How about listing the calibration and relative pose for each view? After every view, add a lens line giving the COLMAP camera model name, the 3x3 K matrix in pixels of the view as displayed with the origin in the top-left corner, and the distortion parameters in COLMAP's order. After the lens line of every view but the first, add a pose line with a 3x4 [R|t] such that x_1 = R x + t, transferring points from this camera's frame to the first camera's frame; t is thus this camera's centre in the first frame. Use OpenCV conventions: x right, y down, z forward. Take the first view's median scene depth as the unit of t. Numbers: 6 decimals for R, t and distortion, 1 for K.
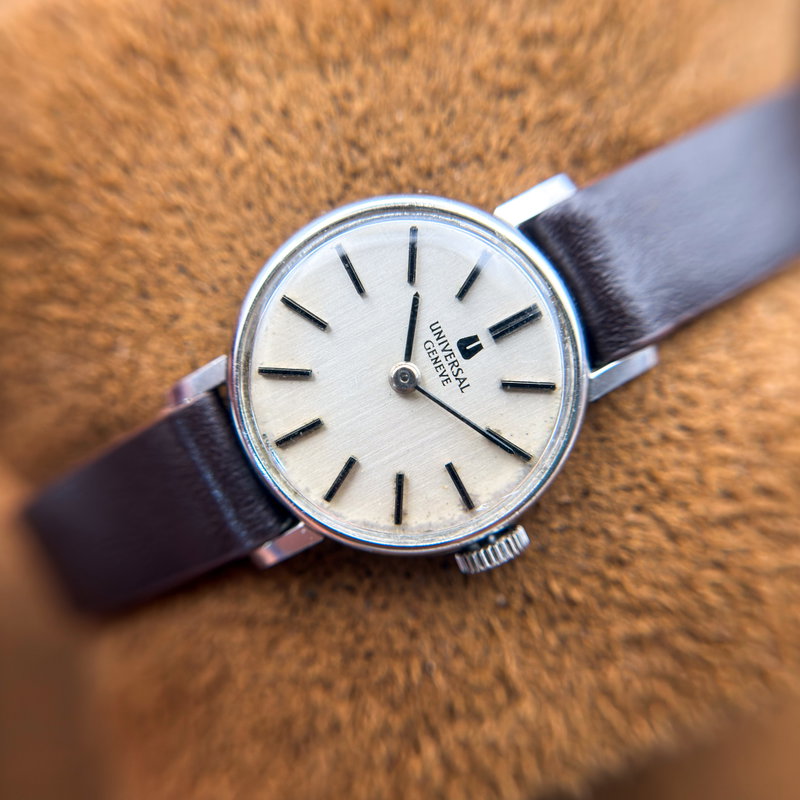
lens RADIAL K [[1232.6, 0, 385.8], [0, 1232.6, 399.8], [0, 0, 1]] dist [1.046029, -0.006980]
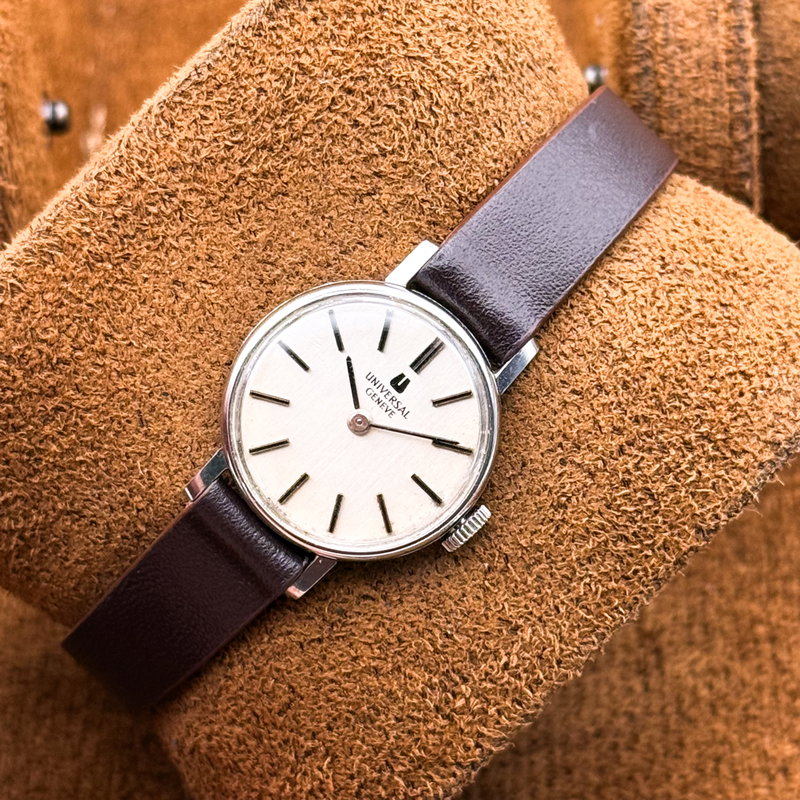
lens RADIAL K [[2670.3, 0, 400.0], [0, 2670.3, 400.0], [0, 0, 1]] dist [-0.023766, 0.740581]
pose [[0.950880, -0.308769, 0.022117, 0.001147], [0.308944, 0.951068, -0.004913, -0.012339], [-0.019517, 0.011505, 0.999743, -1.734540]]
